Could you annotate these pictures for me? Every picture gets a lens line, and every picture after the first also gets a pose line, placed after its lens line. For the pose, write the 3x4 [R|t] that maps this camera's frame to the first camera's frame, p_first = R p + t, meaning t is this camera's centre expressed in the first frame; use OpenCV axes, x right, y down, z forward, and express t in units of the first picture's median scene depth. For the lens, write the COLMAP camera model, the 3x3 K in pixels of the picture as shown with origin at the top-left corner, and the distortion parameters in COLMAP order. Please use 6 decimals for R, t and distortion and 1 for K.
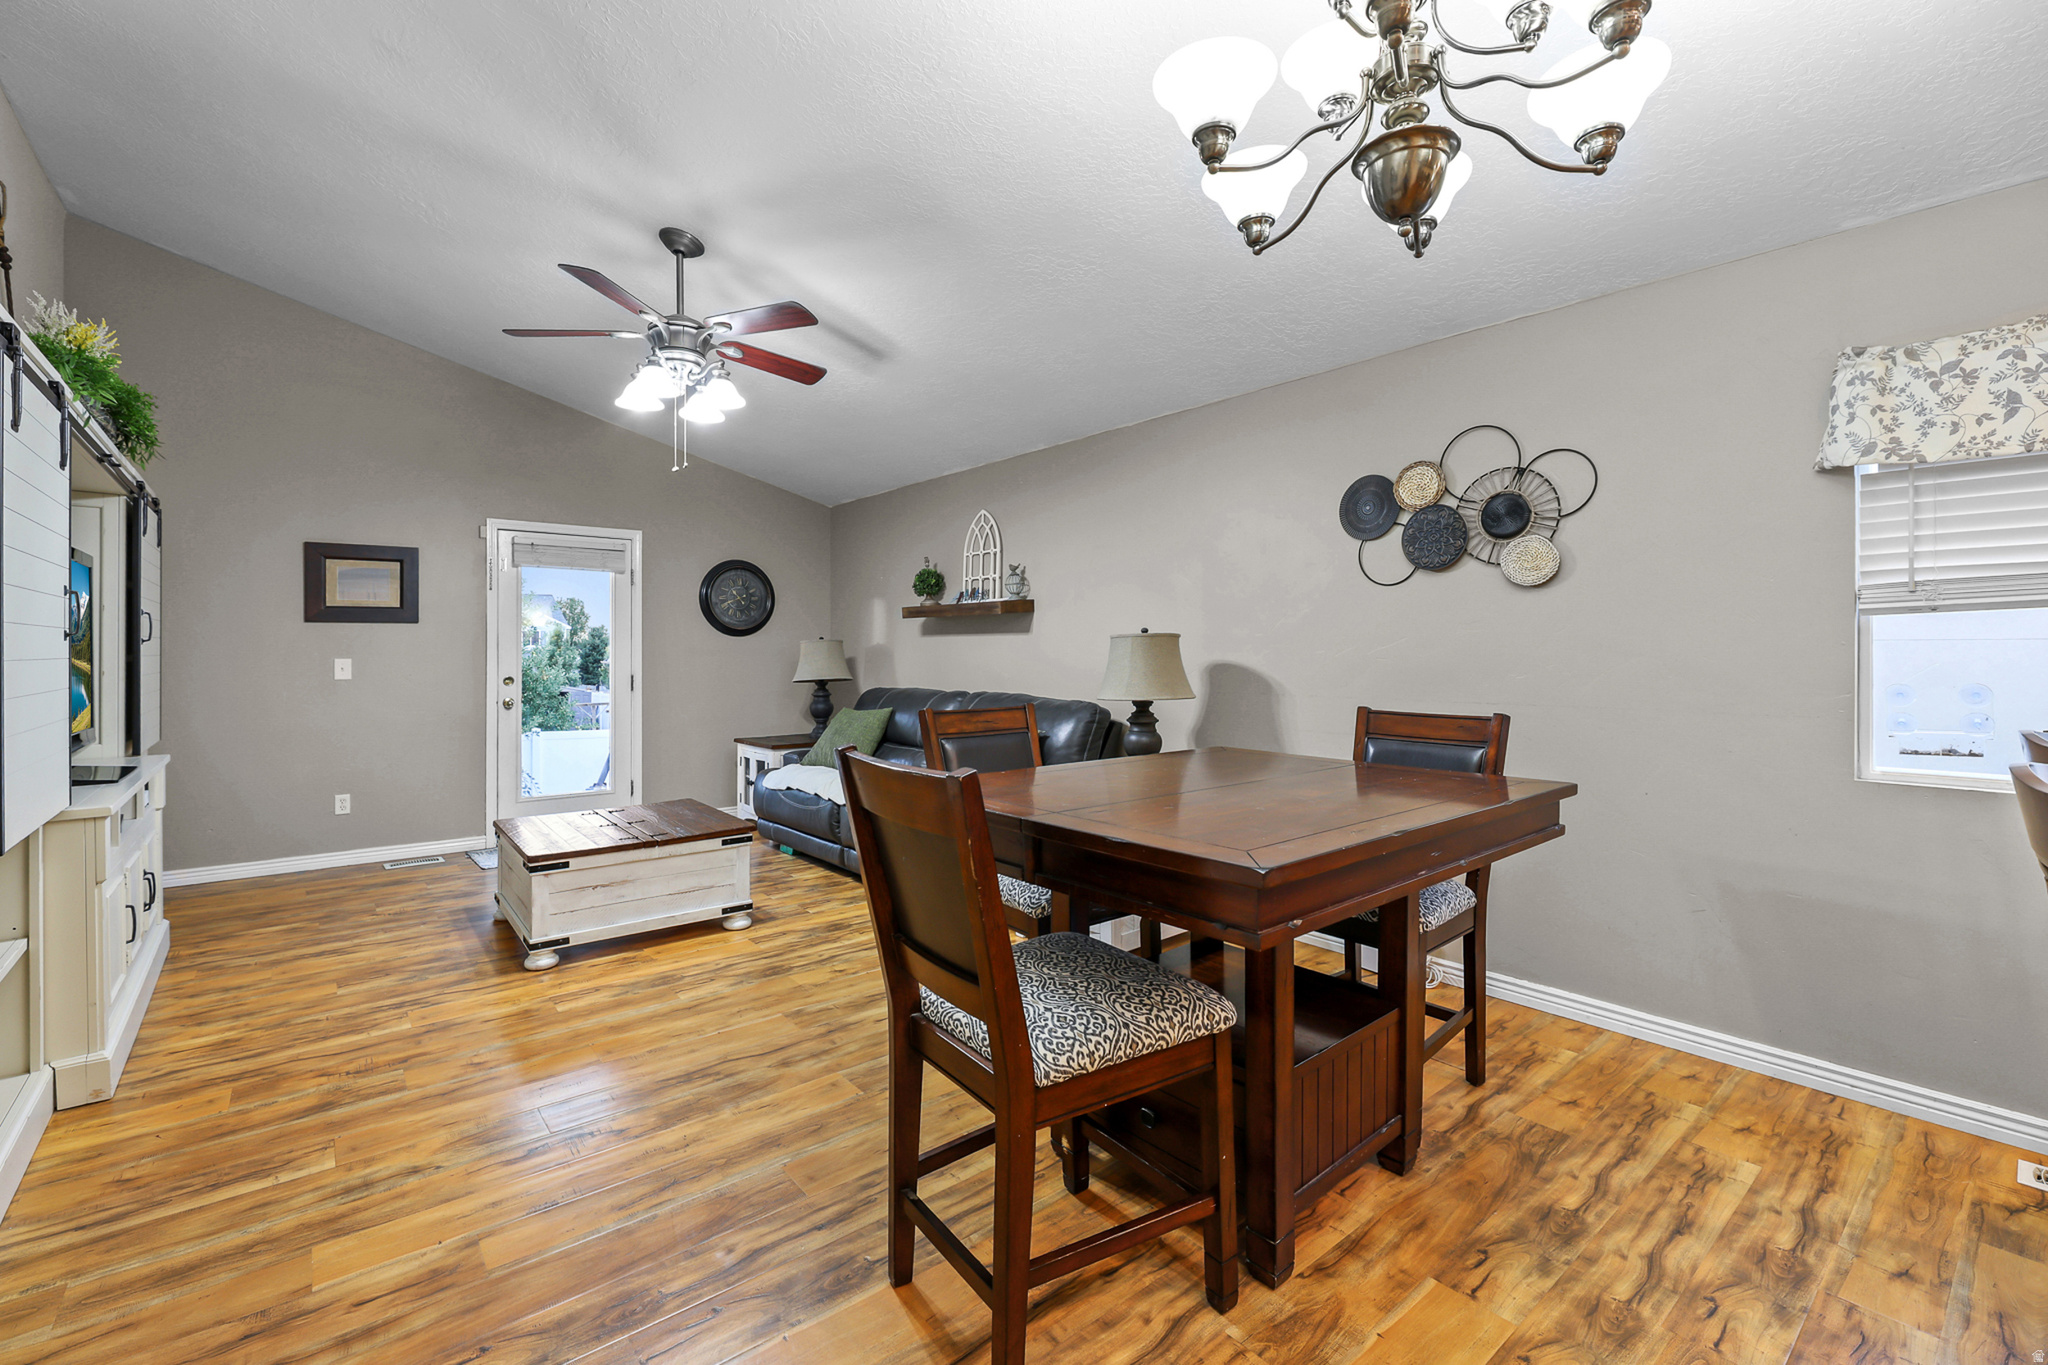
lens RADIAL K [[866.8, 0, 1000.8], [0, 866.8, 649.9], [0, 0, 1]] dist [0.001993, -0.004923]
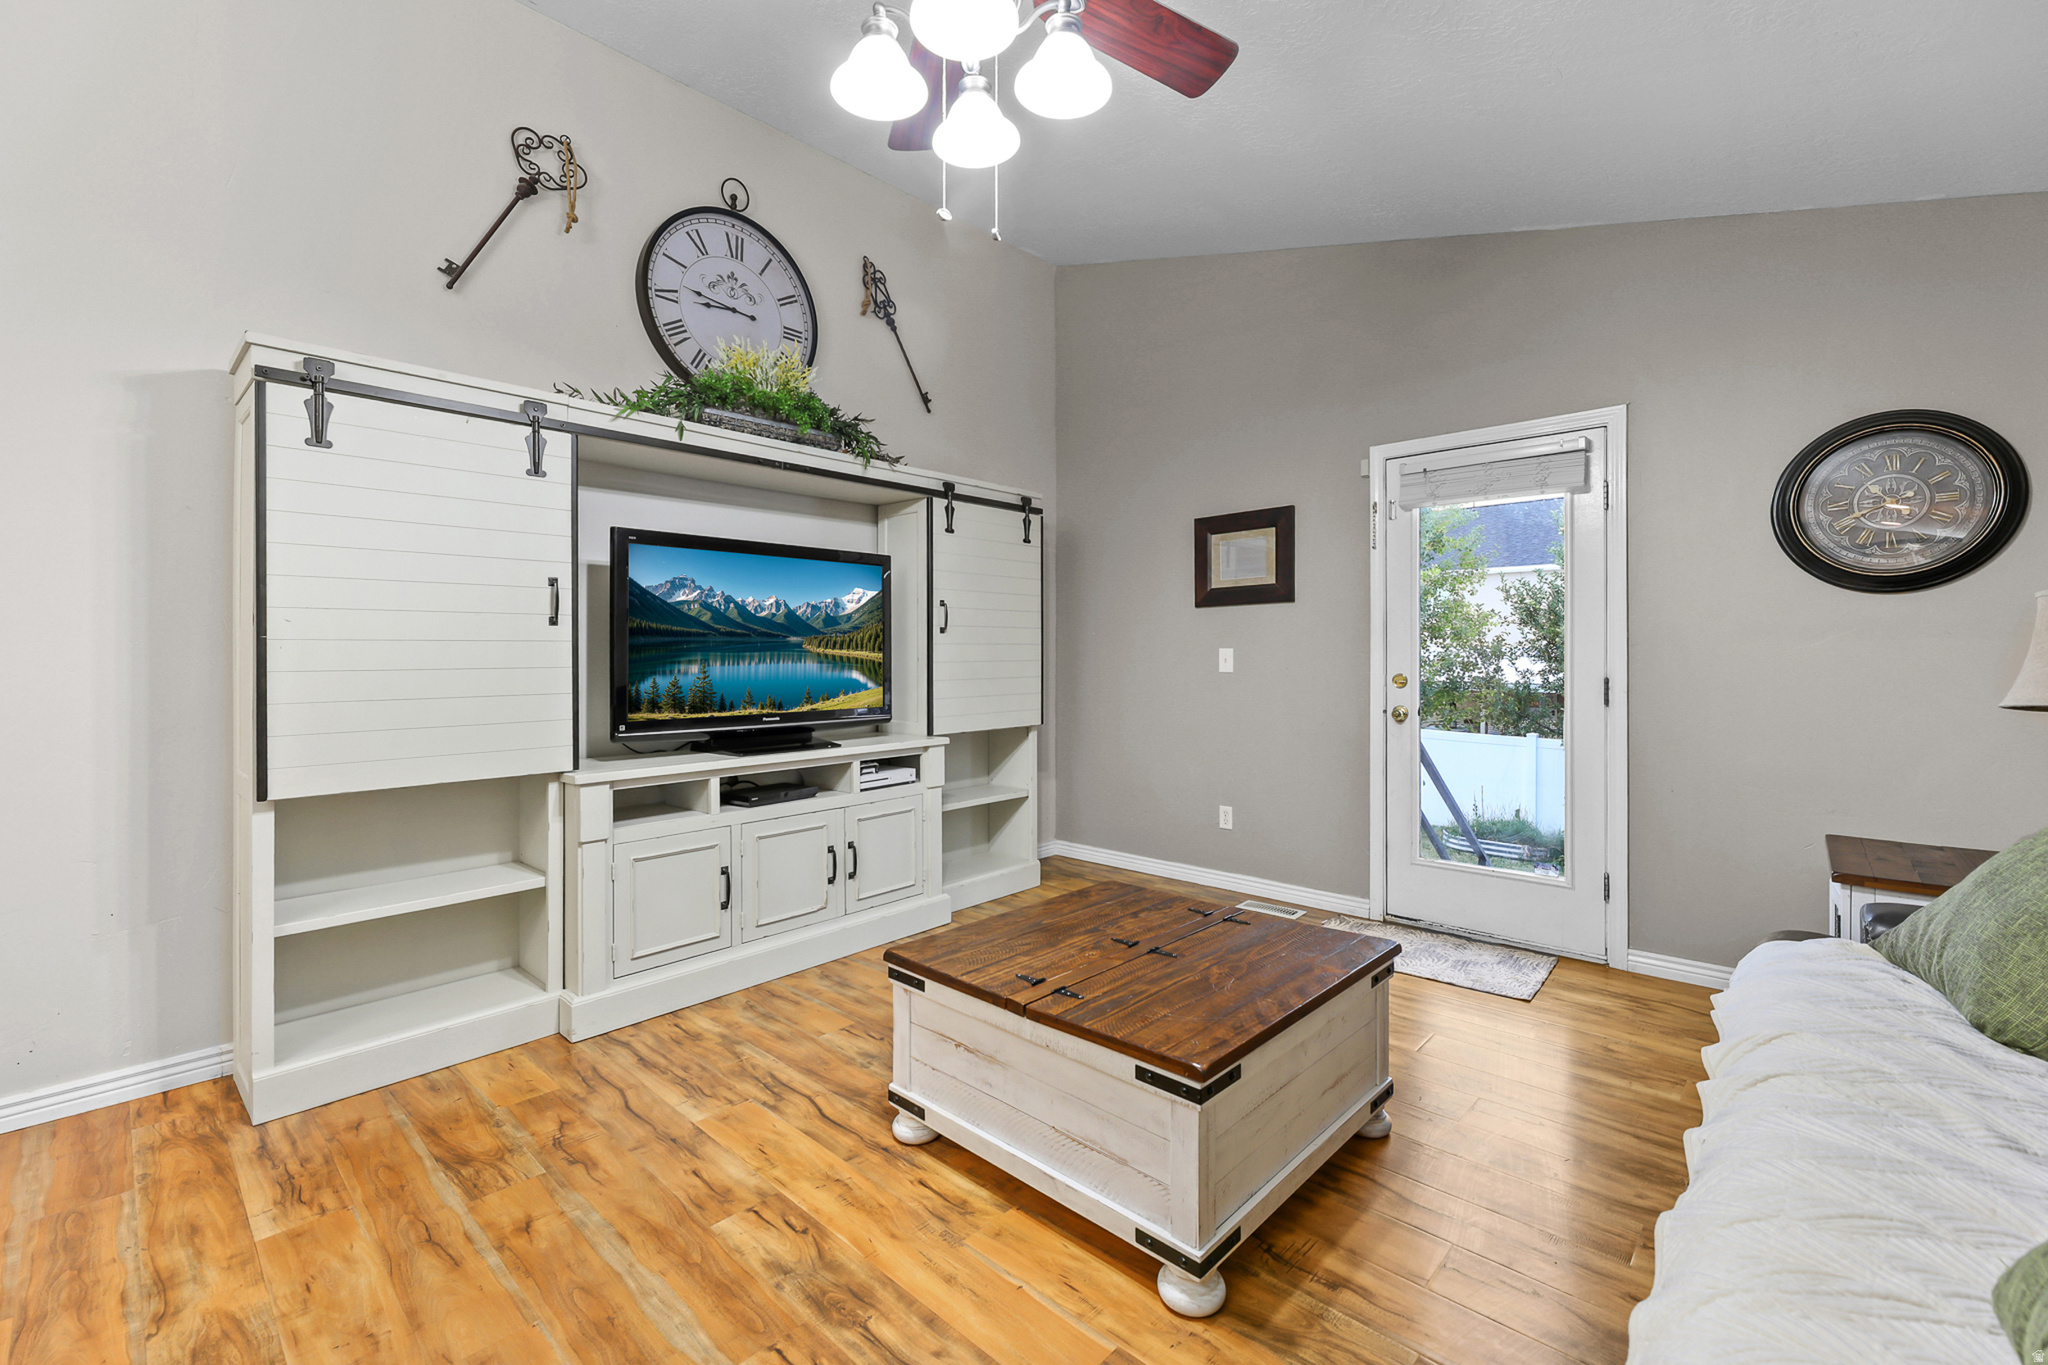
lens RADIAL K [[866.8, 0, 1008.0], [0, 866.8, 652.7], [0, 0, 1]] dist [0.001993, -0.004923]
pose [[0.134936, -0.002130, -0.990852, 0.129868], [0.011677, 0.999932, -0.000559, 0.023603], [0.990786, -0.011495, 0.134951, 1.263422]]
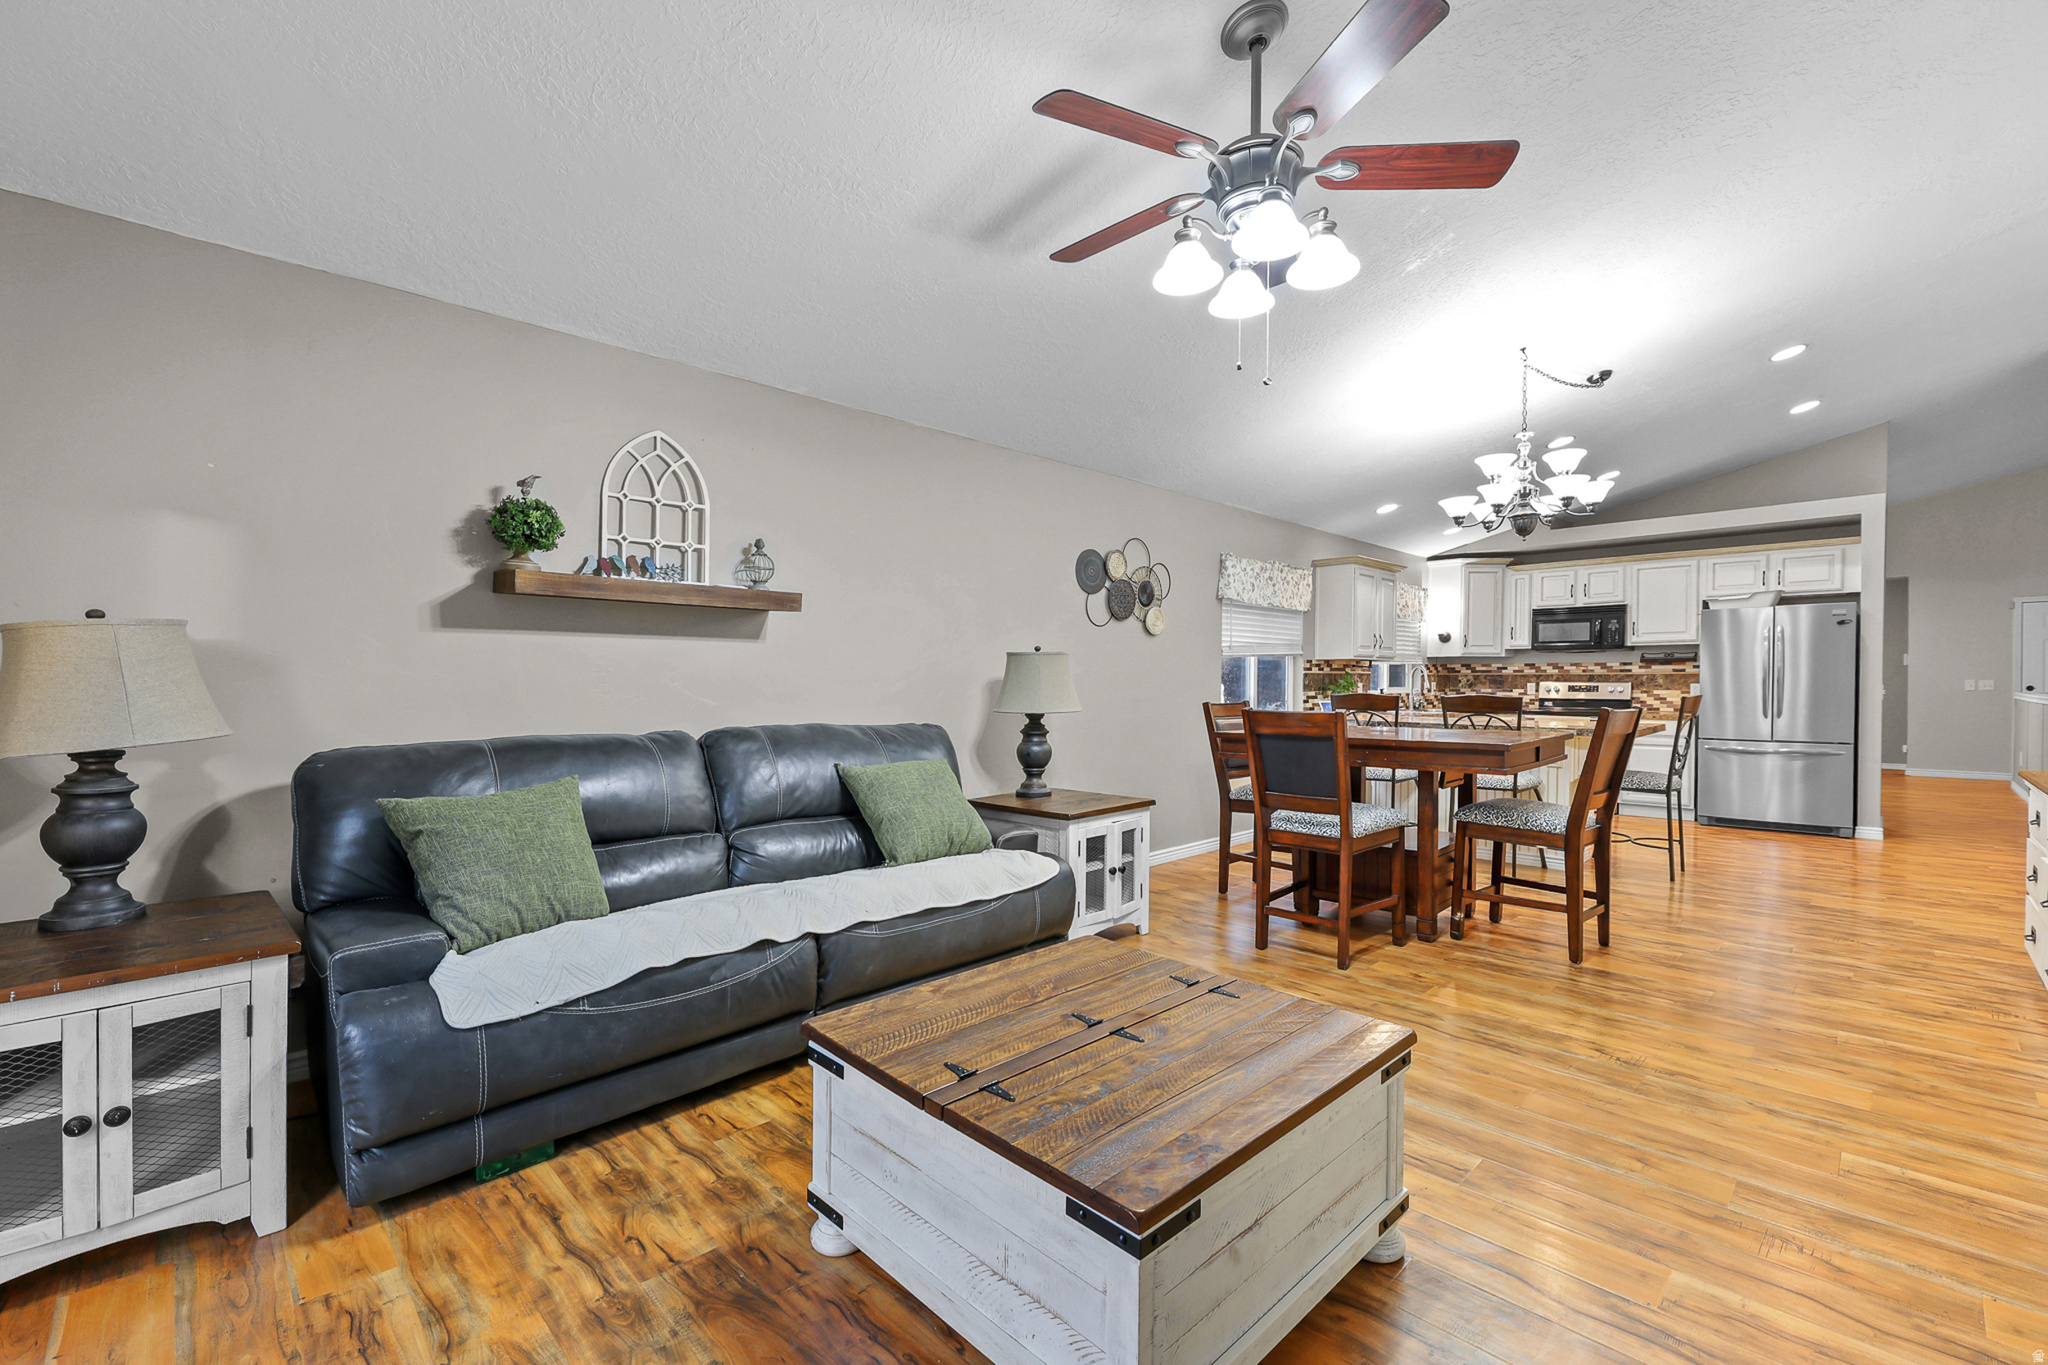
lens RADIAL K [[866.8, 0, 1032.3], [0, 866.8, 702.6], [0, 0, 1]] dist [0.001993, -0.004923]
pose [[-0.105960, -0.023443, 0.994094, -1.317518], [-0.001746, 0.999725, 0.023390, 0.028756], [-0.994369, 0.000743, -0.105972, 1.623722]]
